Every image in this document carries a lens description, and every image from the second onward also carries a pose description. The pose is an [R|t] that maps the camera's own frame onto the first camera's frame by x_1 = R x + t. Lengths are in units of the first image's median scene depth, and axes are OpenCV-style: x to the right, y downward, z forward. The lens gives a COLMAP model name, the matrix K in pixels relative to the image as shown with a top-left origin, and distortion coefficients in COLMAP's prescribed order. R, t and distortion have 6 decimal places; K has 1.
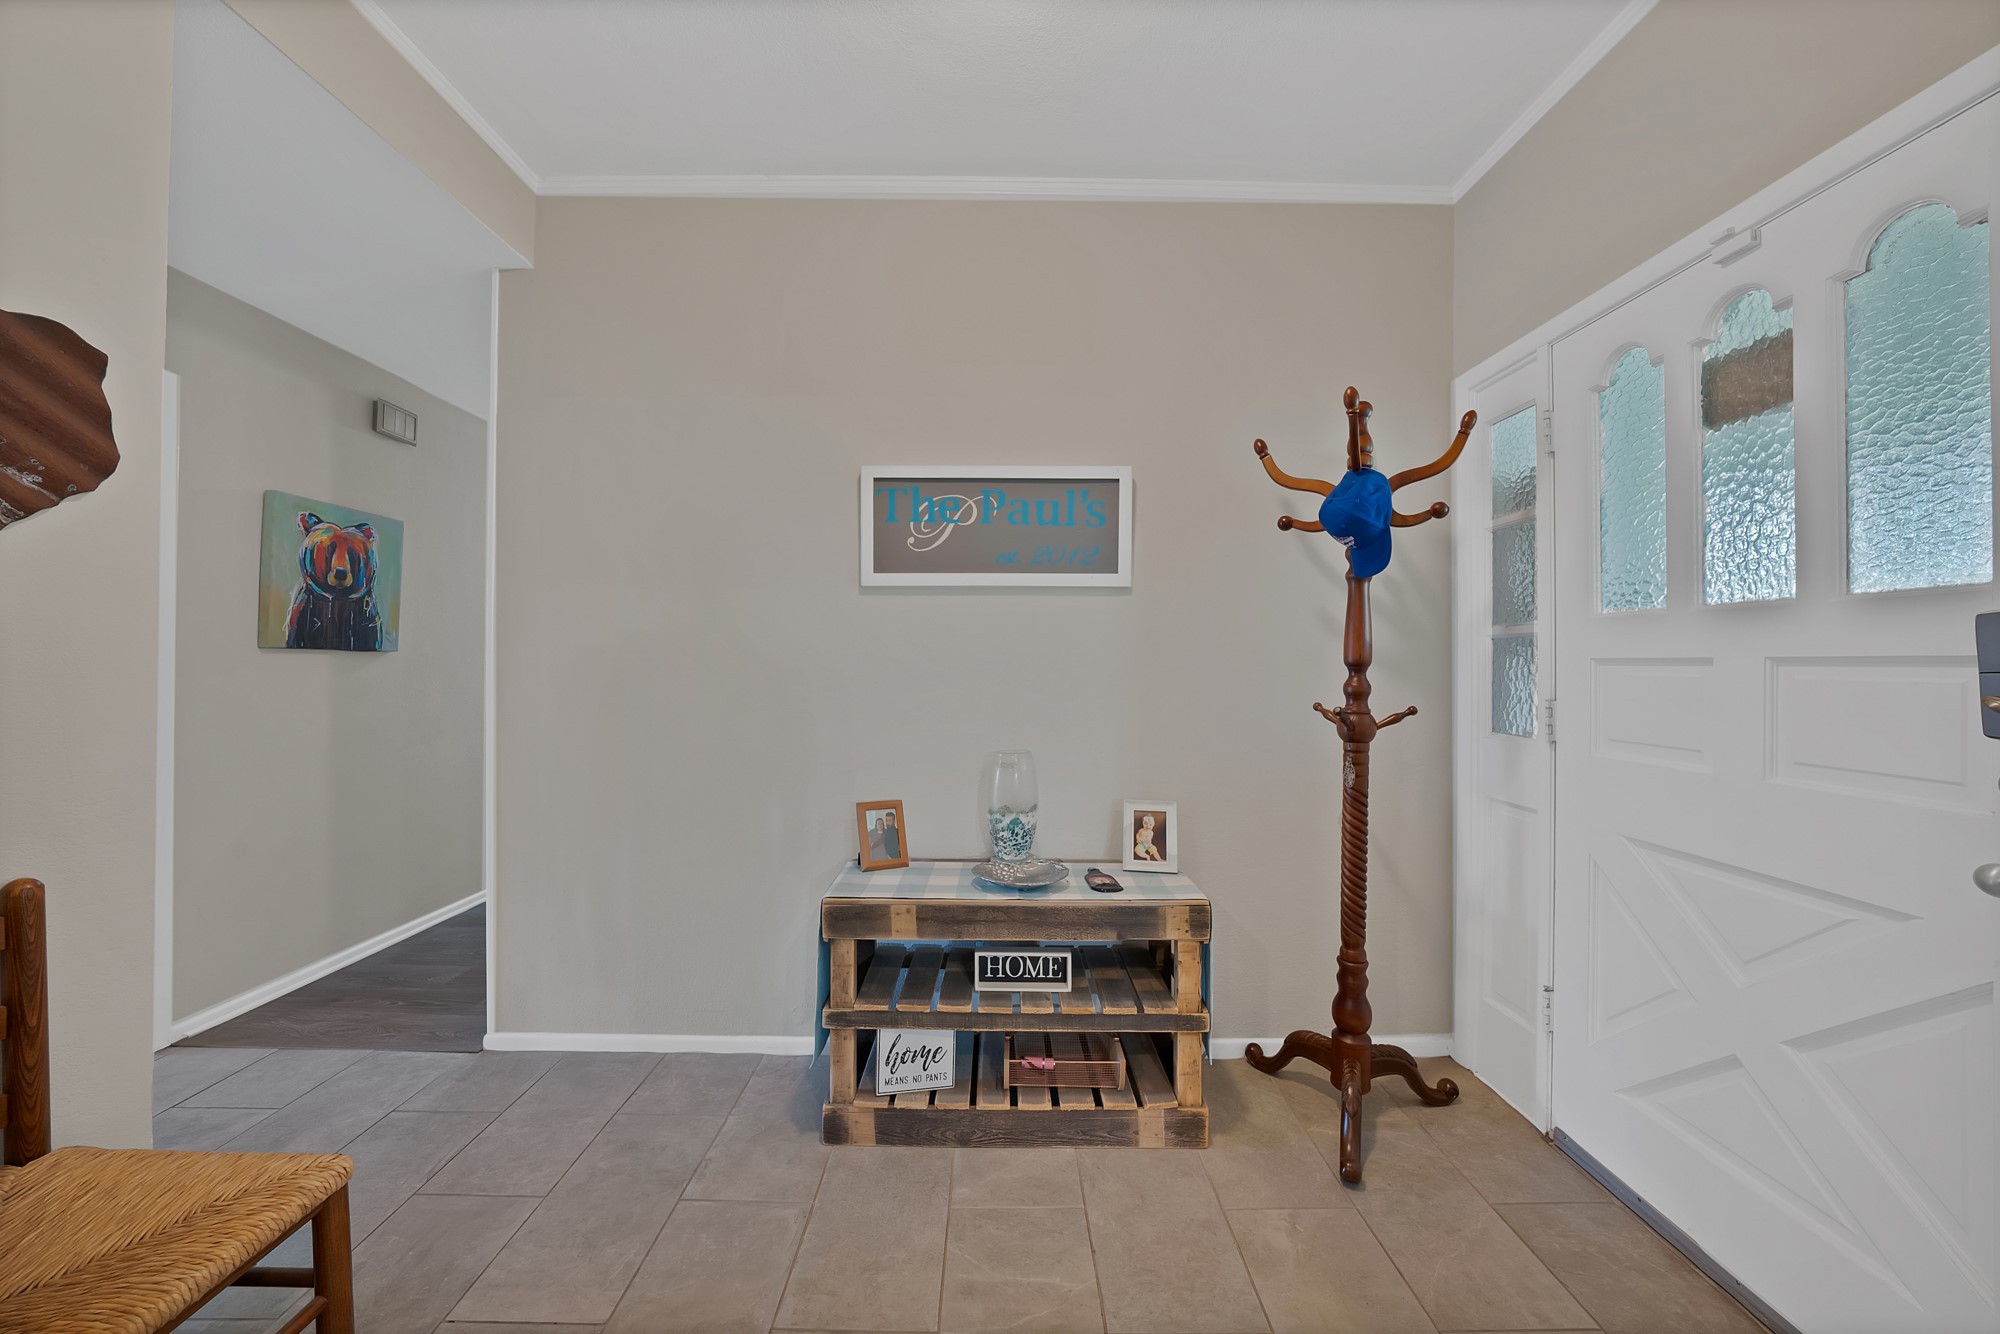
lens RADIAL K [[714.8, 0, 1008.8], [0, 714.8, 660.2], [0, 0, 1]] dist [-0.020711, 0.002380]
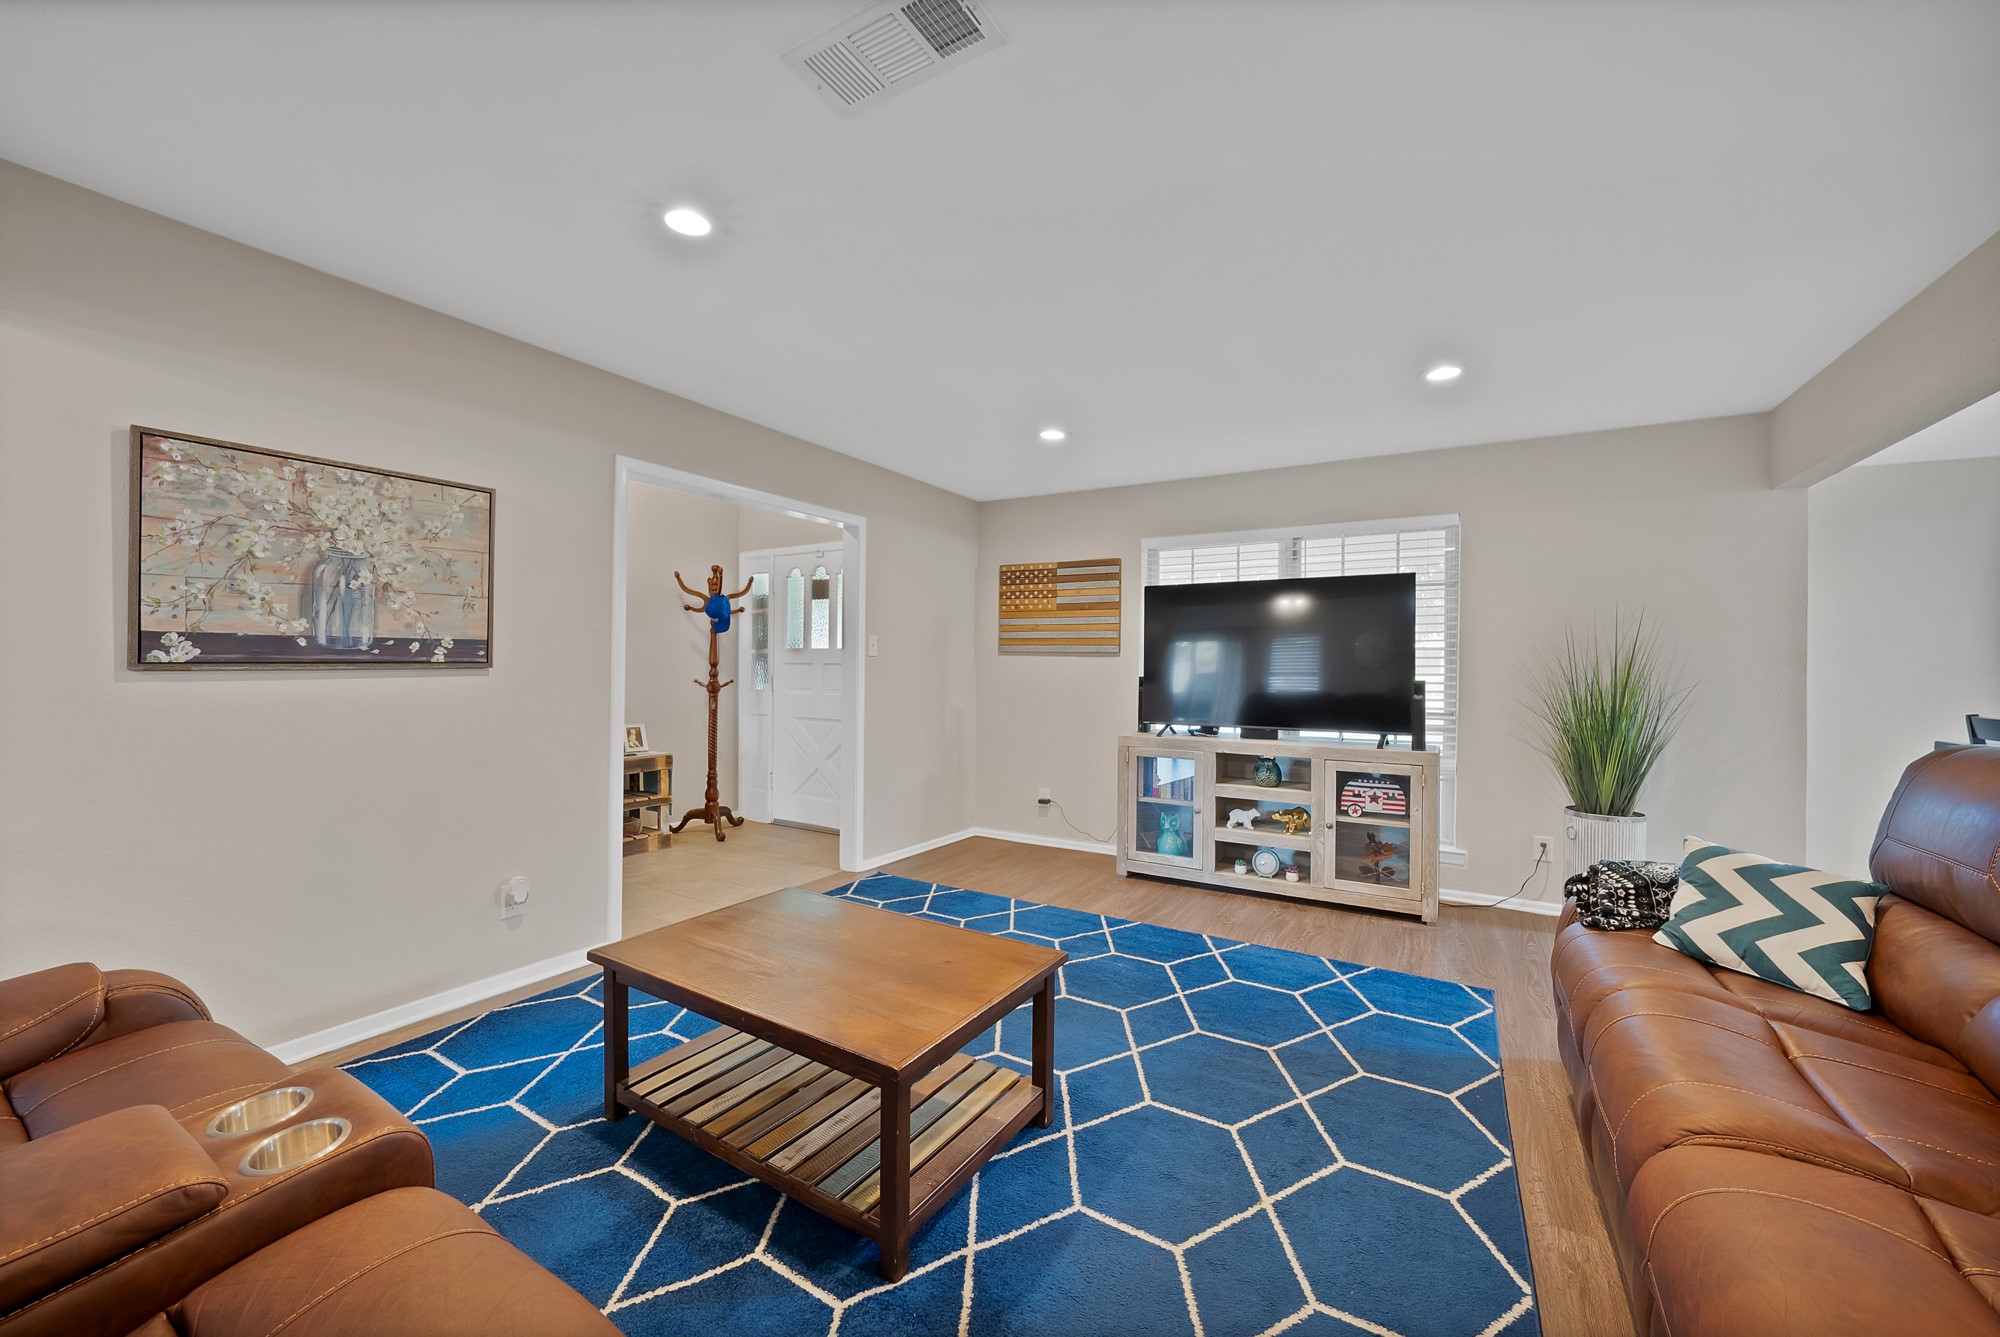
lens RADIAL K [[767.0, 0, 988.8], [0, 767.0, 655.9], [0, 0, 1]] dist [-0.015385, 0.001685]
pose [[0.531704, 0.007057, 0.846901, -1.433371], [-0.008924, 0.999956, -0.002729, -0.026552], [-0.846883, -0.006107, 0.531744, -1.439347]]
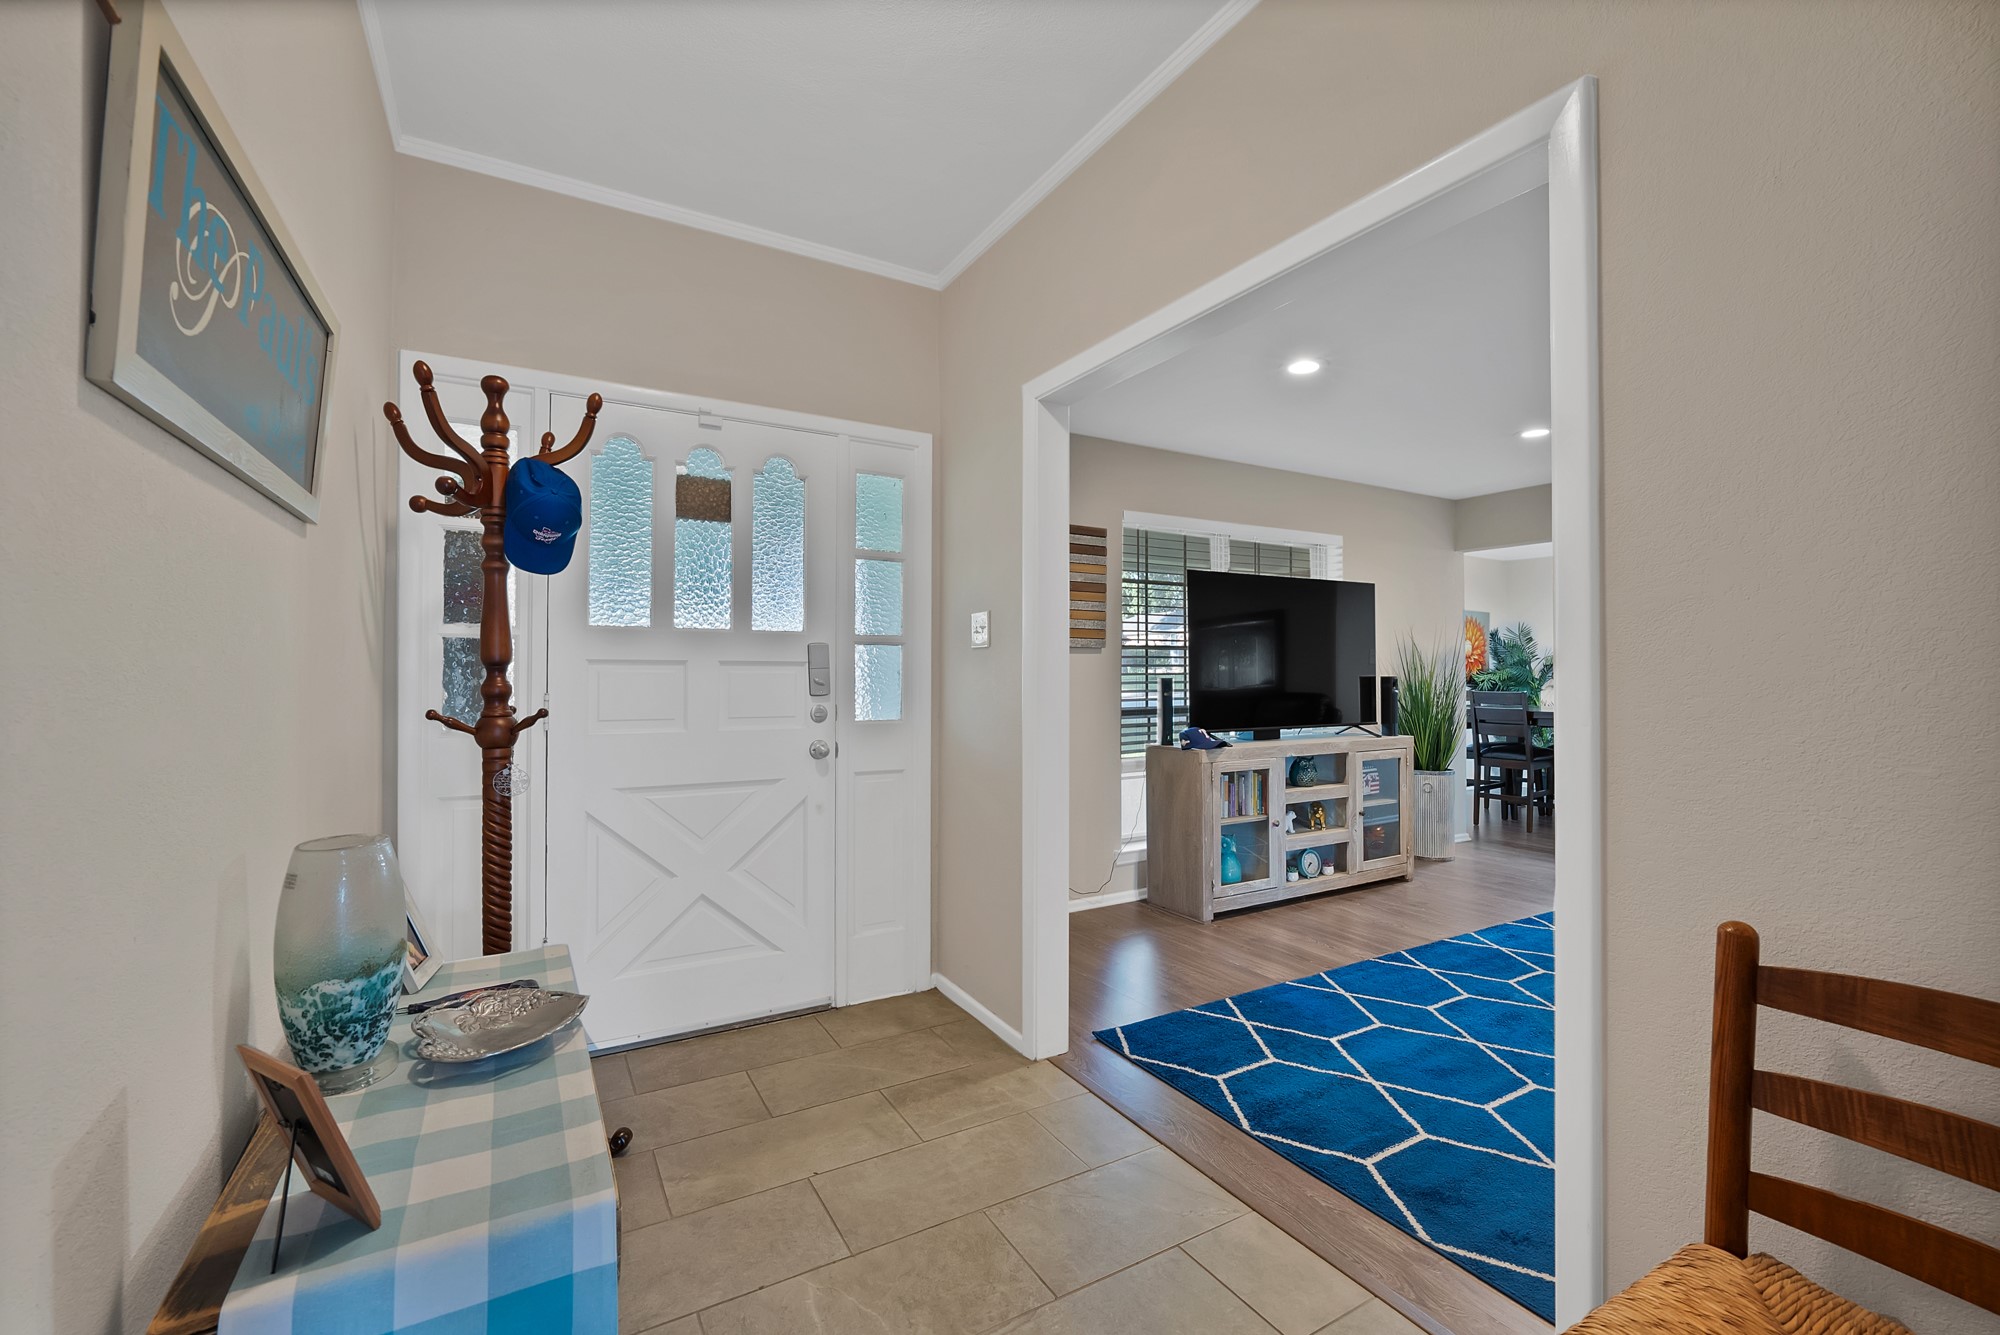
lens RADIAL K [[830.7, 0, 994.3], [0, 830.7, 661.2], [0, 0, 1]] dist [-0.008049, 0.000290]
pose [[-0.487800, 0.004876, 0.872942, -0.774253], [-0.007389, 0.999926, -0.009714, 0.008899], [-0.872924, -0.011189, -0.487728, 0.989356]]
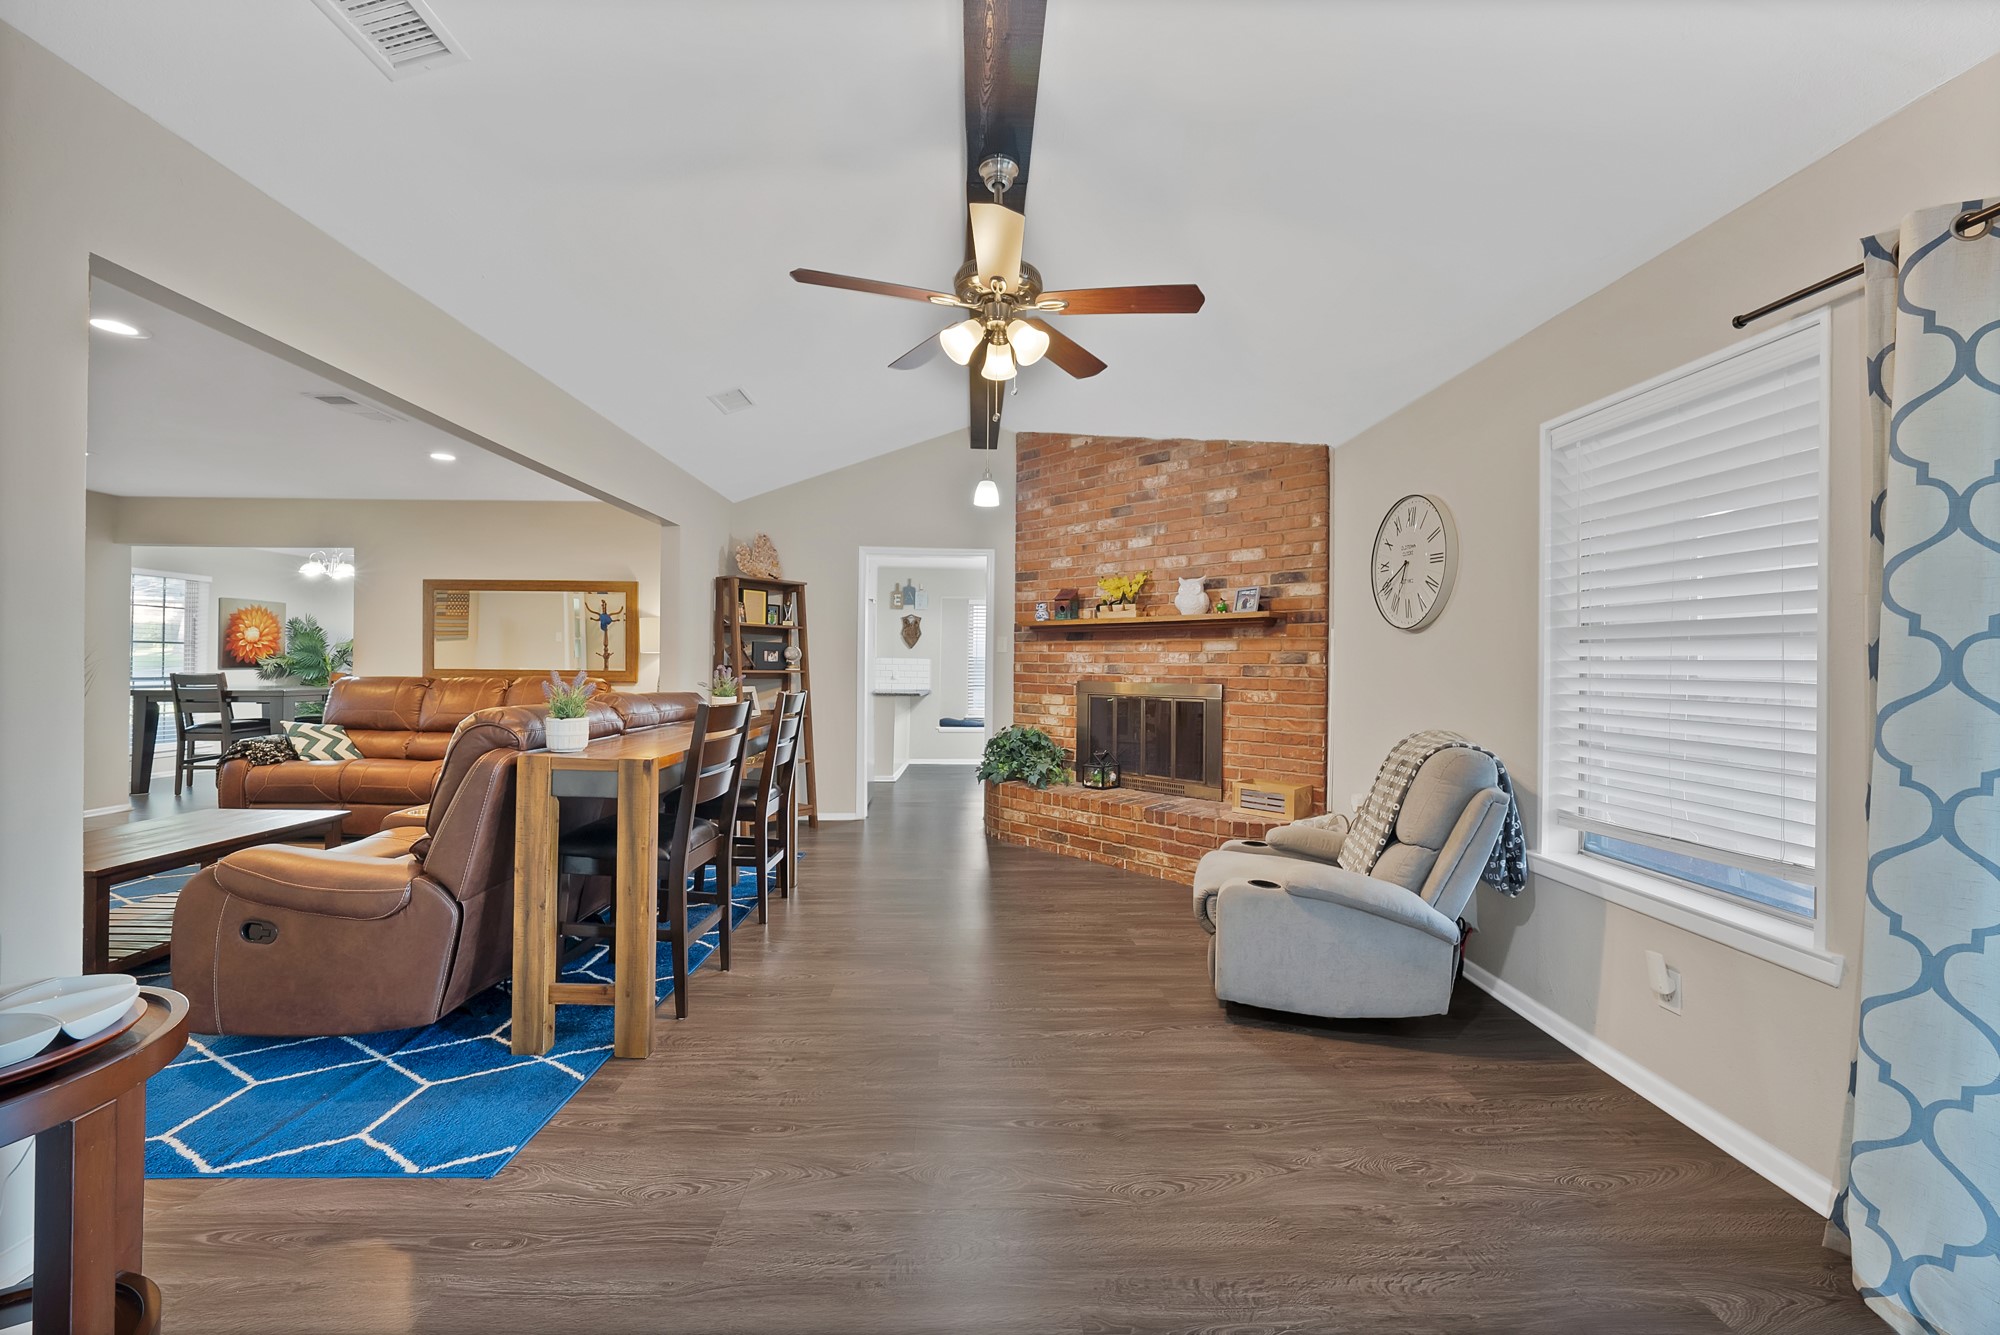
lens RADIAL K [[767.0, 0, 993.8], [0, 767.0, 661.6], [0, 0, 1]] dist [-0.015385, 0.001685]
pose [[-0.999592, -0.017360, -0.022698, -2.465745], [-0.017215, 0.999830, -0.006572, -0.012530], [0.022809, -0.006178, -0.999721, 1.099801]]
